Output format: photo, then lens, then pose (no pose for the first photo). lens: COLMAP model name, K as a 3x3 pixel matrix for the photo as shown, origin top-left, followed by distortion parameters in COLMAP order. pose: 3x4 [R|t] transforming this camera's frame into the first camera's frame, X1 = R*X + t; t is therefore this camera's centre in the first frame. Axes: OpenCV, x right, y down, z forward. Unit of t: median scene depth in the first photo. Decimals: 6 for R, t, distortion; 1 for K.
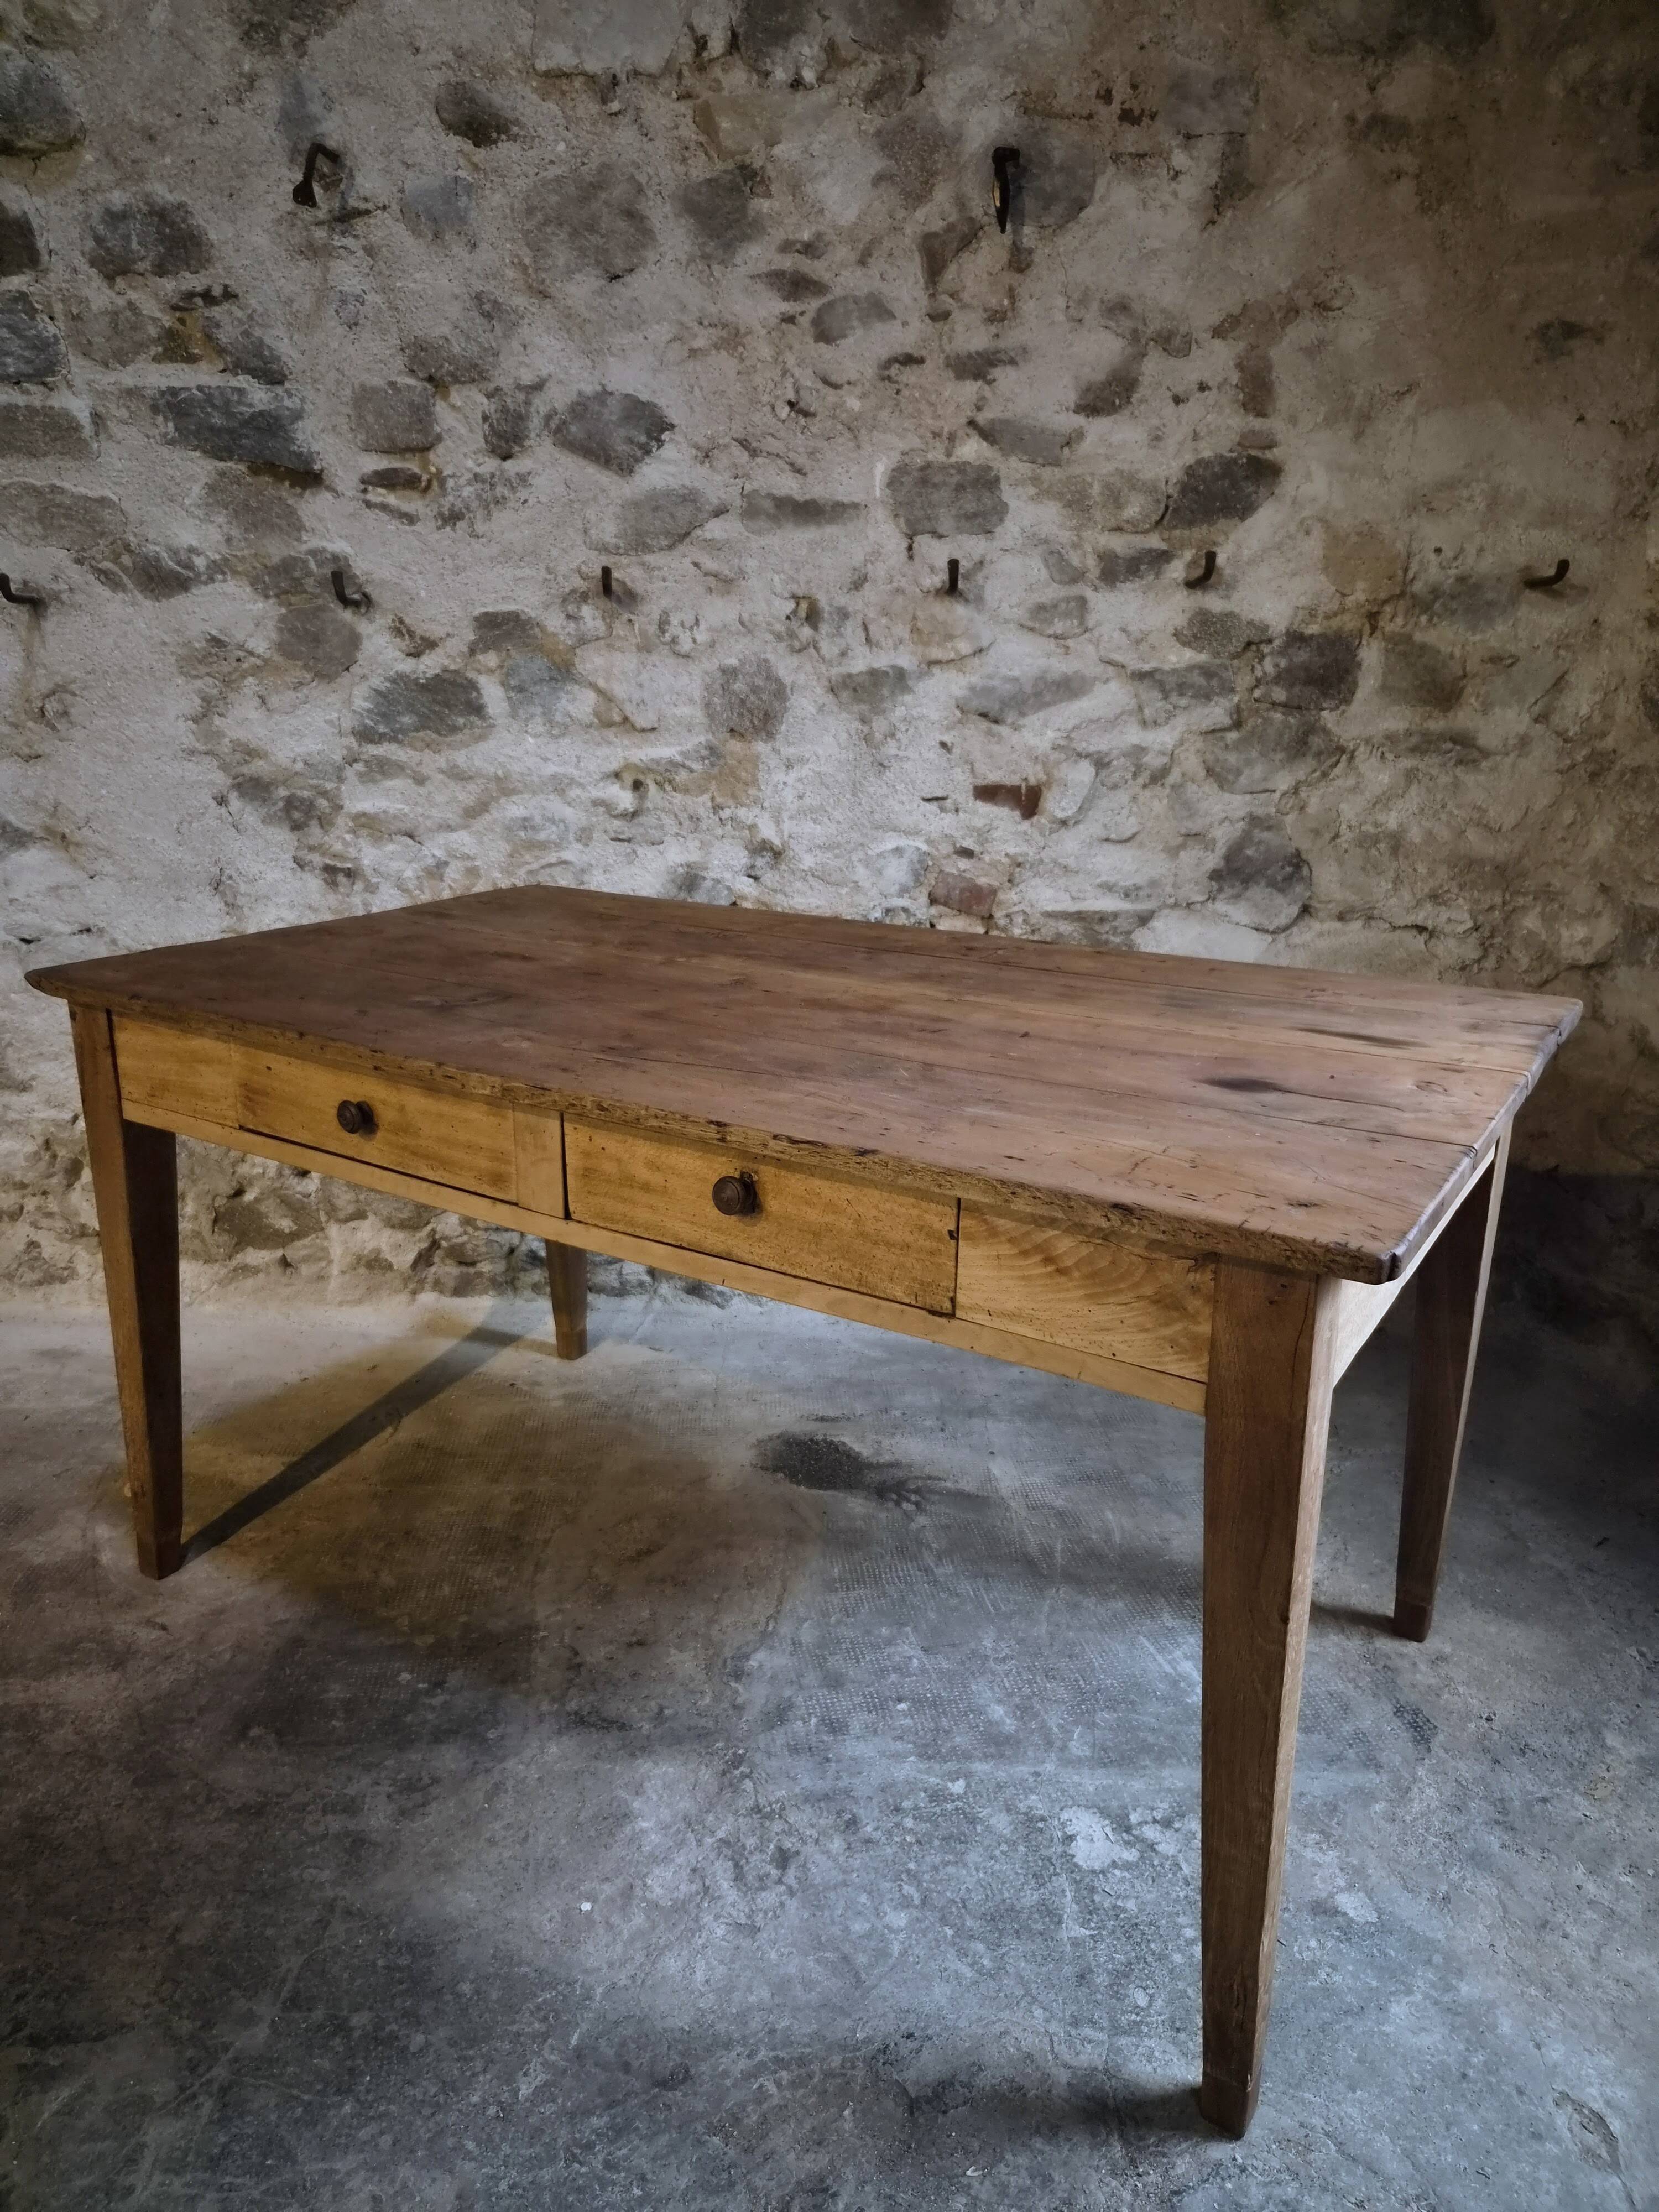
lens RADIAL K [[1492.5, 0, 824.0], [0, 1492.5, 1096.6], [0, 0, 1]] dist [0.059245, -0.048008]
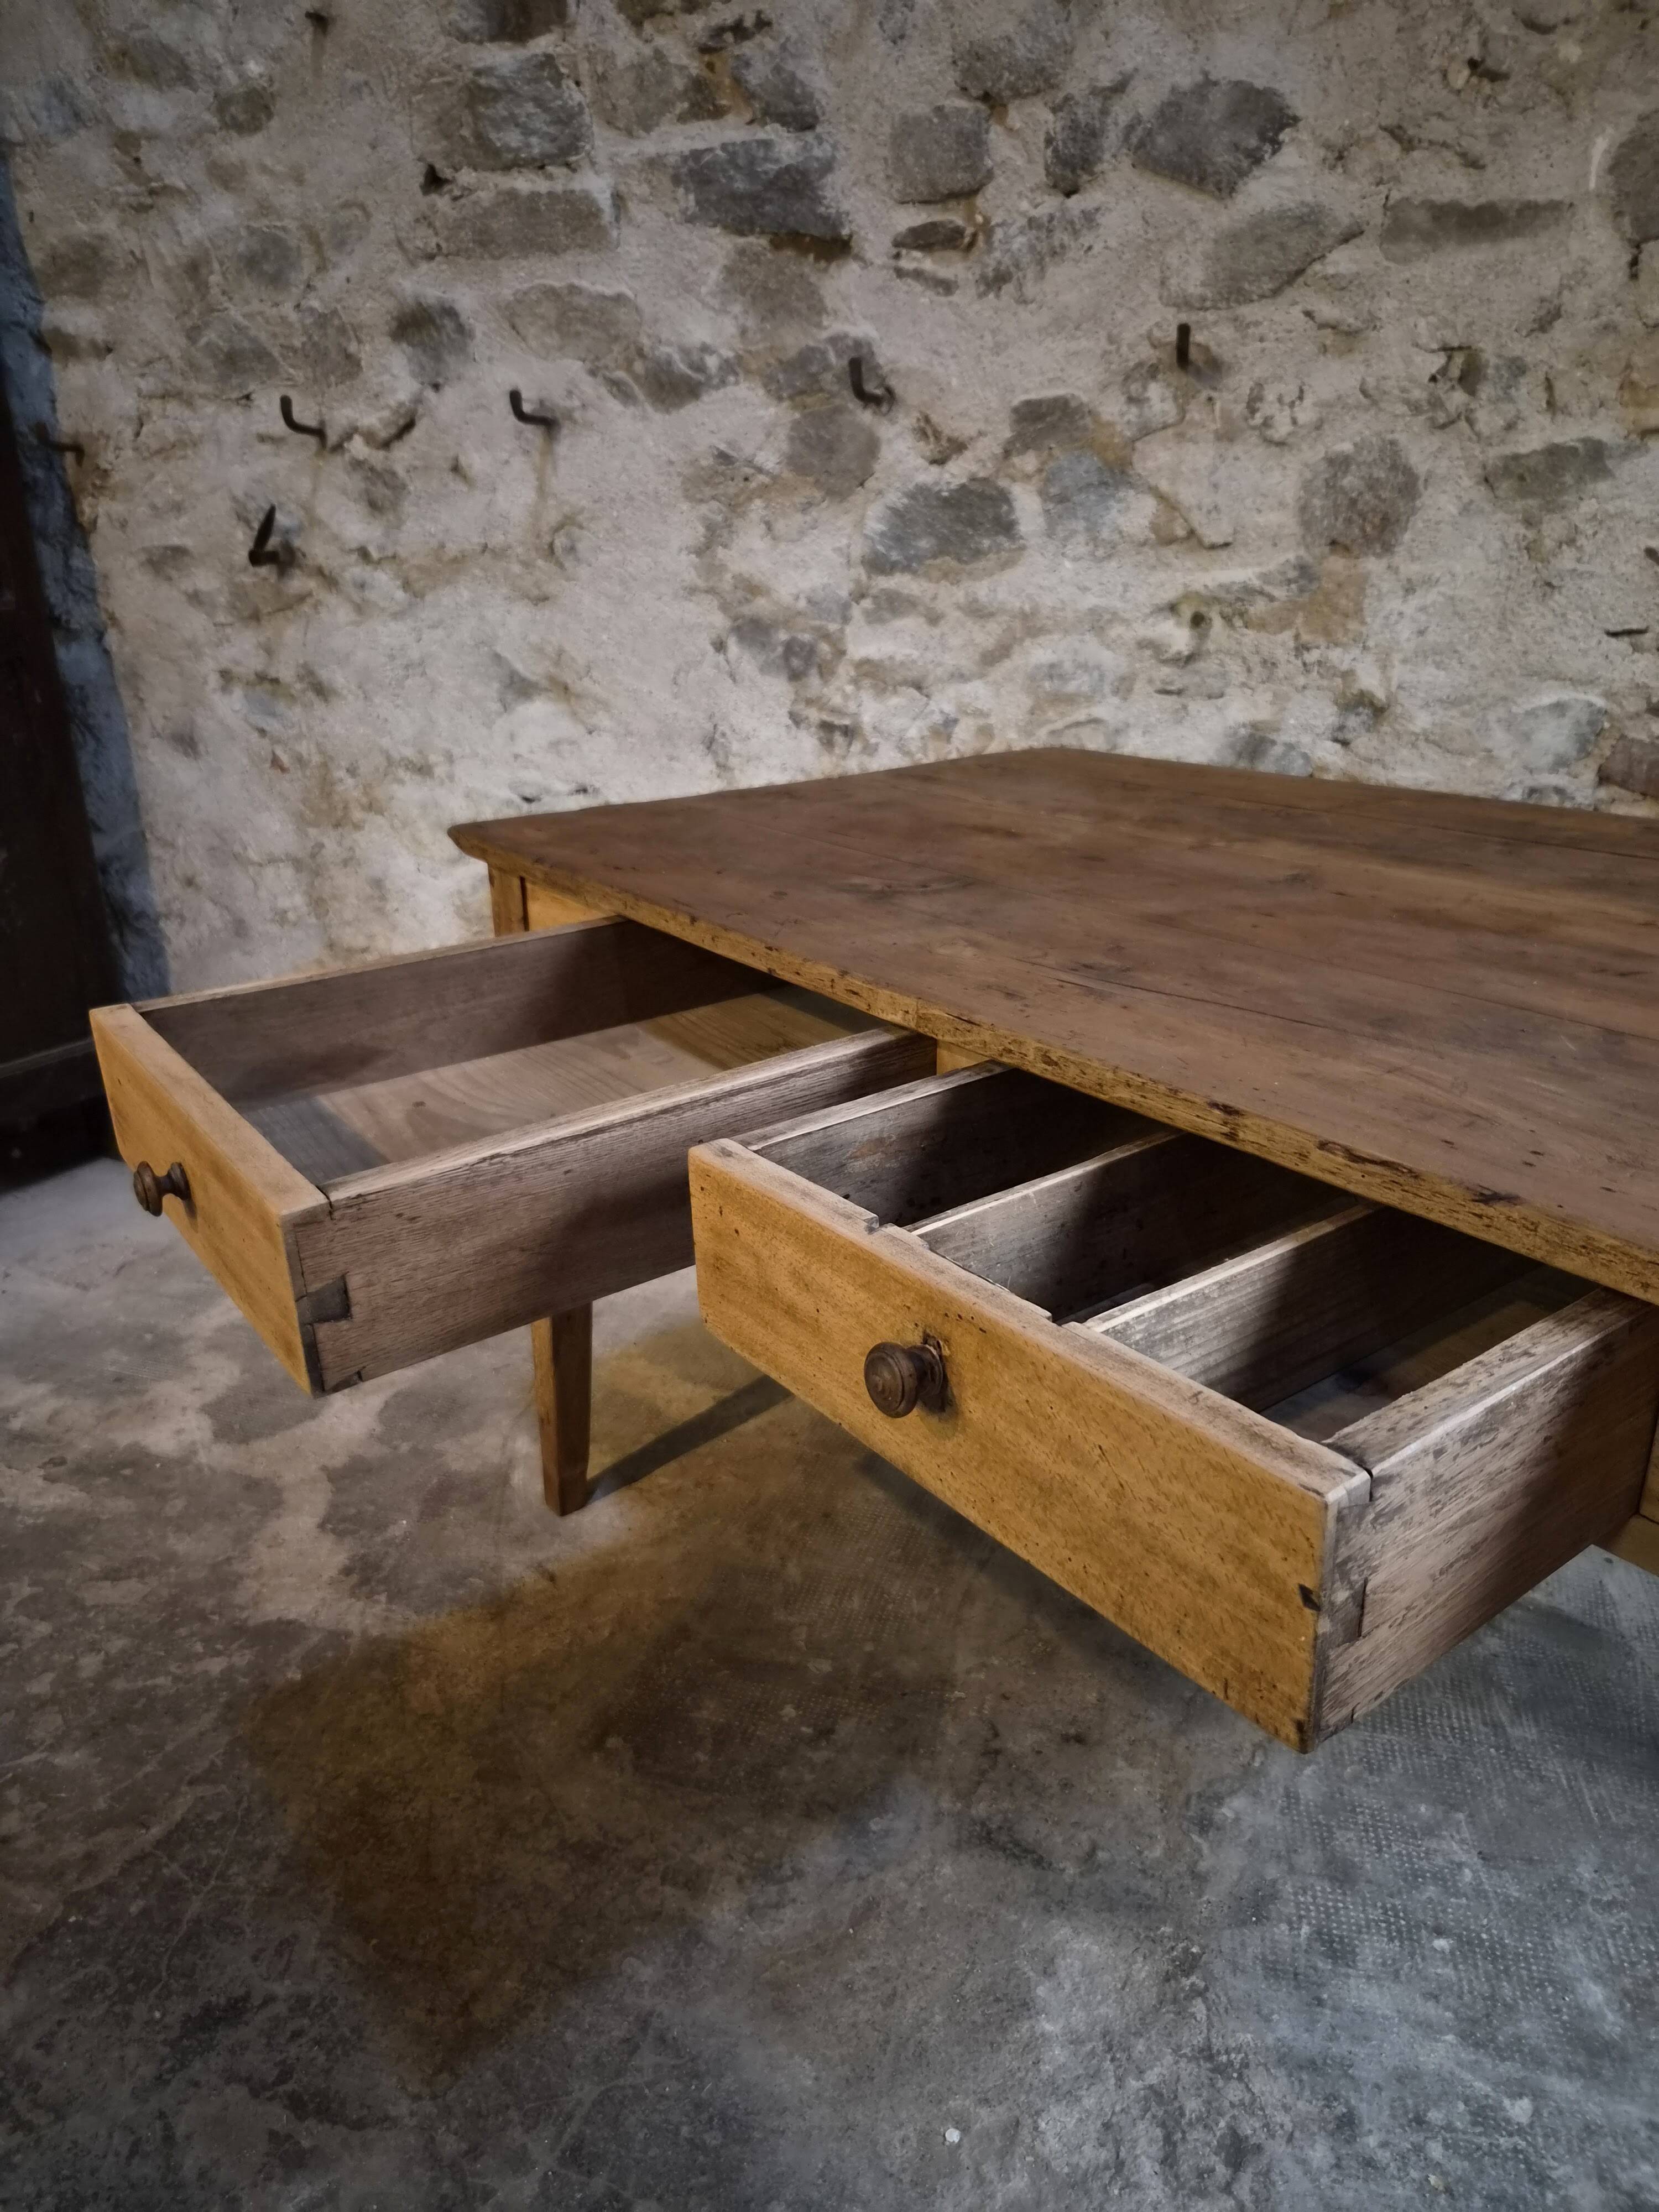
lens RADIAL K [[1492.5, 0, 824.0], [0, 1492.5, 1093.6], [0, 0, 1]] dist [0.059245, -0.048008]
pose [[0.930787, 0.102467, -0.350906, -0.005434], [-0.077735, 0.993438, 0.083896, -0.013922], [0.357200, -0.050812, 0.932645, 0.193626]]
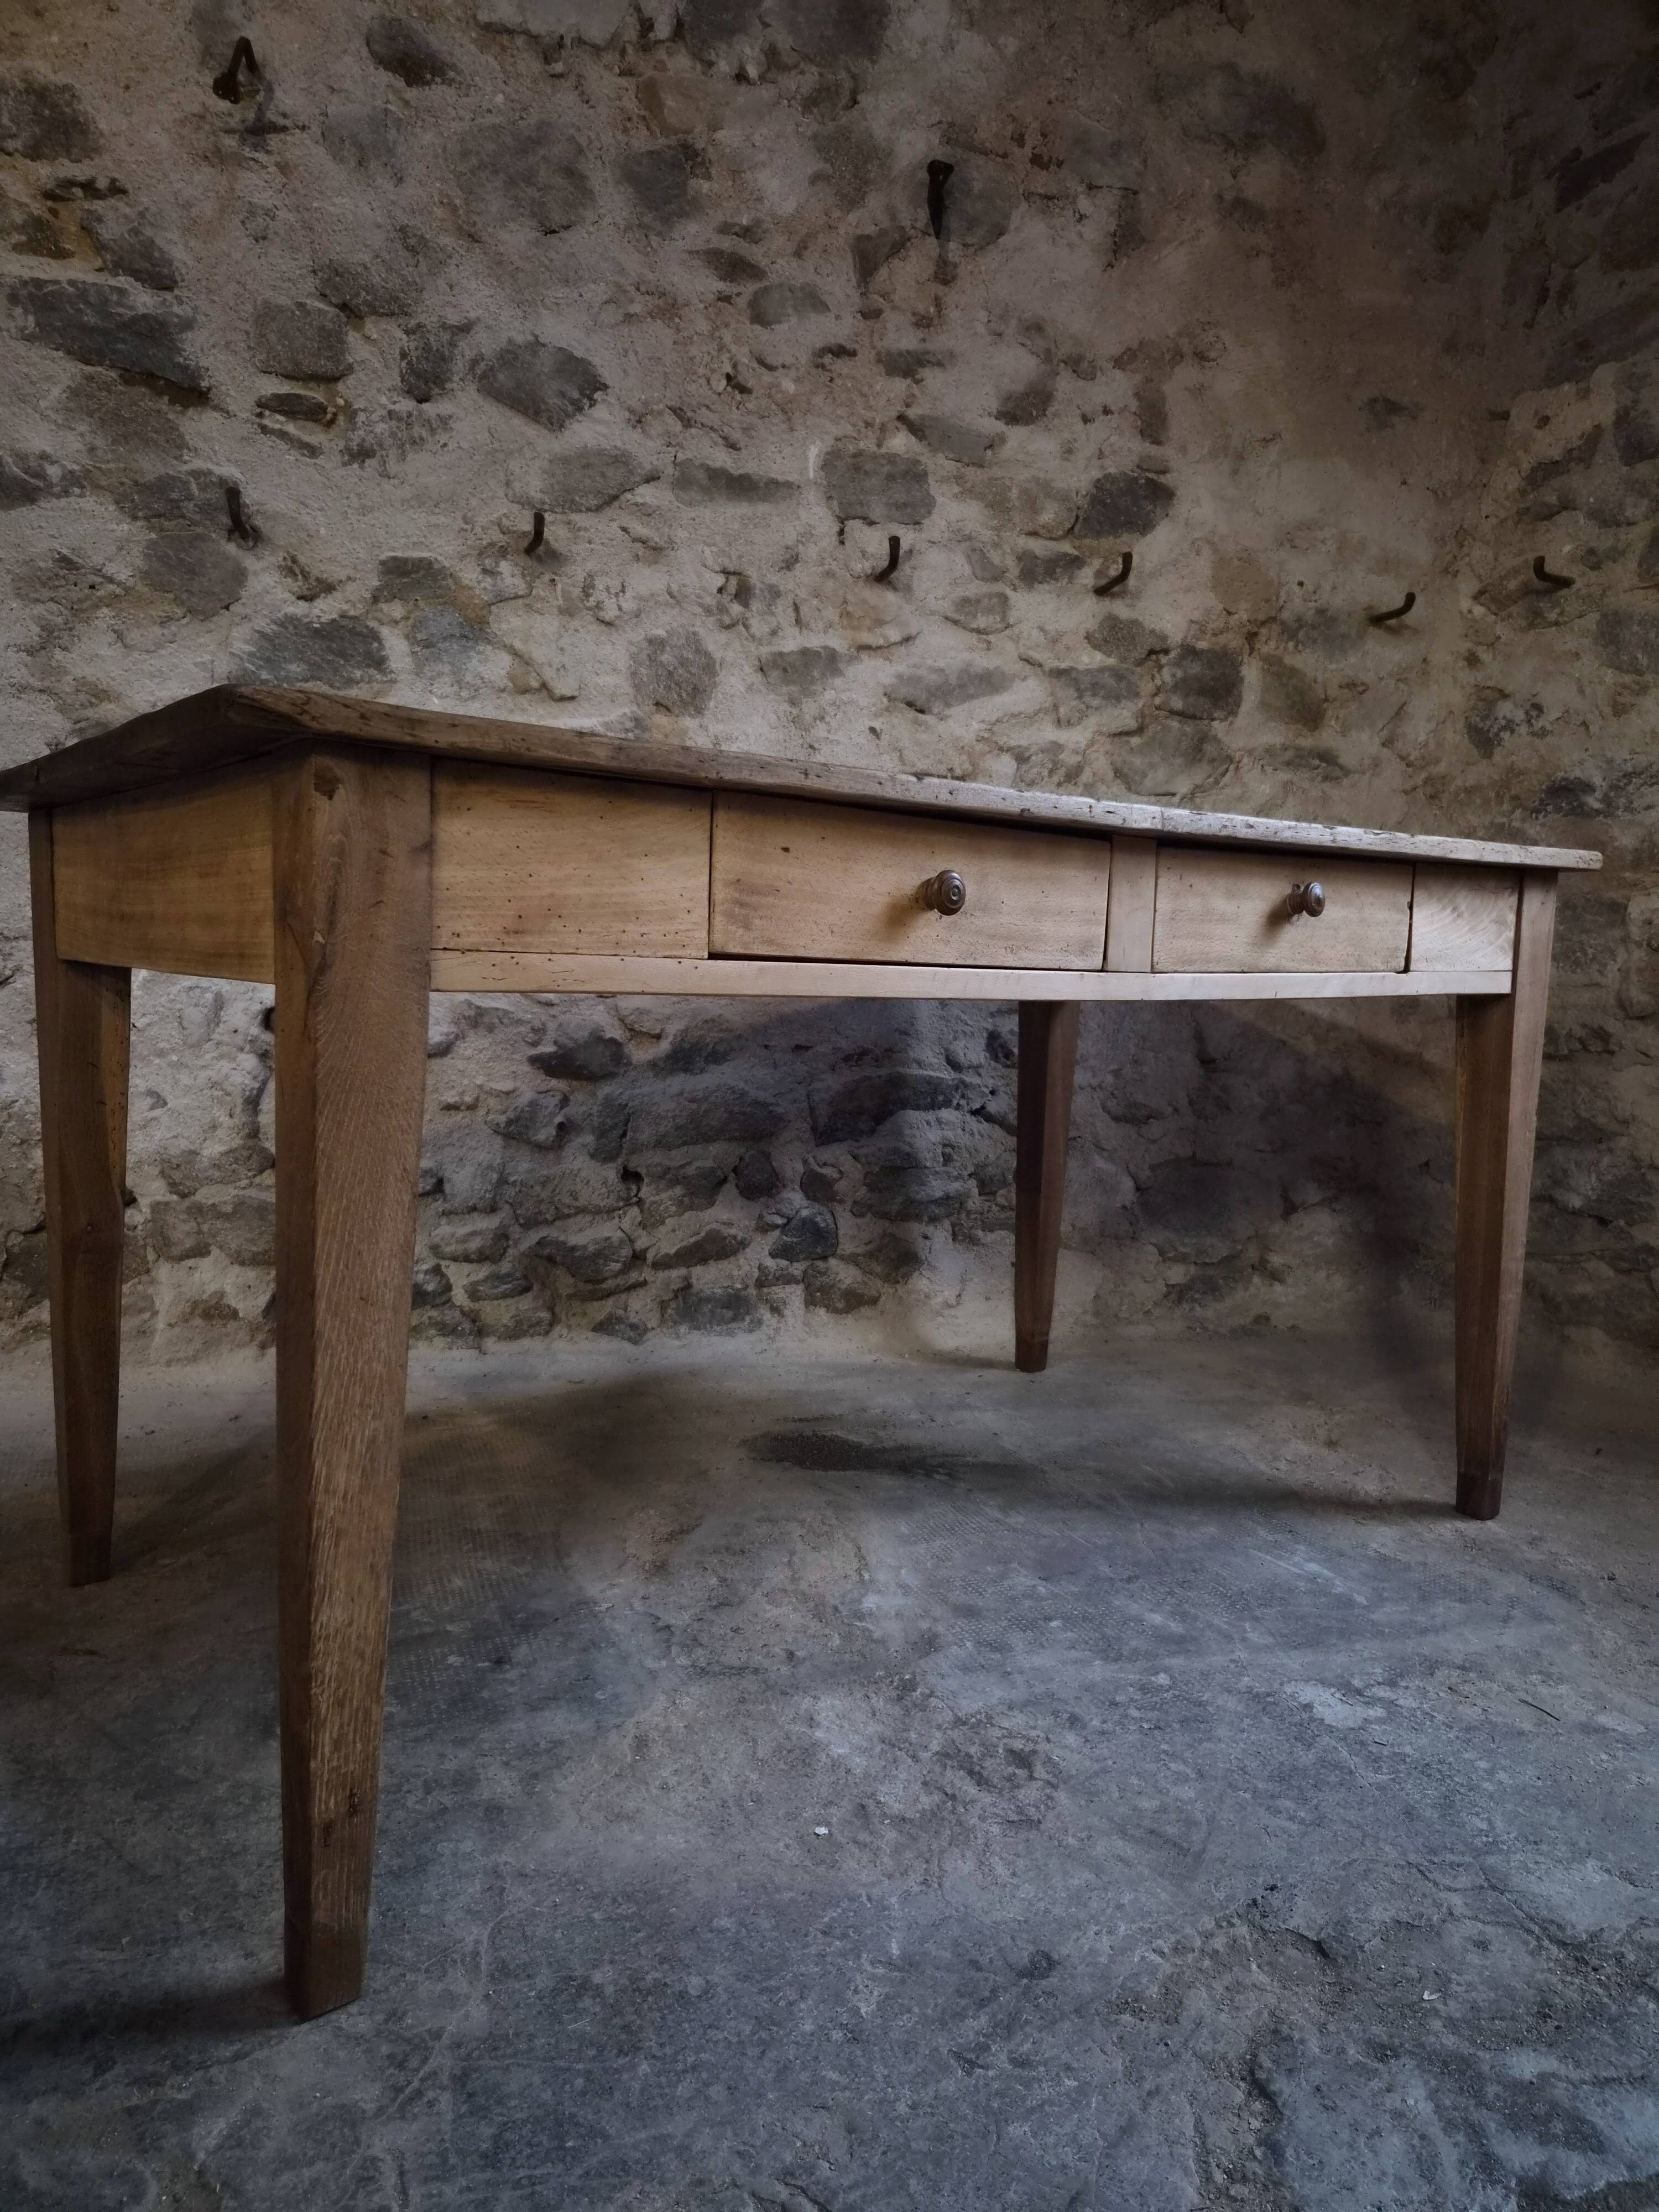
lens RADIAL K [[1492.5, 0, 832.2], [0, 1492.5, 1121.7], [0, 0, 1]] dist [0.059245, -0.048008]
pose [[0.963315, -0.008925, 0.268224, -0.220150], [0.052666, 0.986300, -0.156332, 0.178326], [-0.263154, 0.164723, 0.950587, 0.112221]]
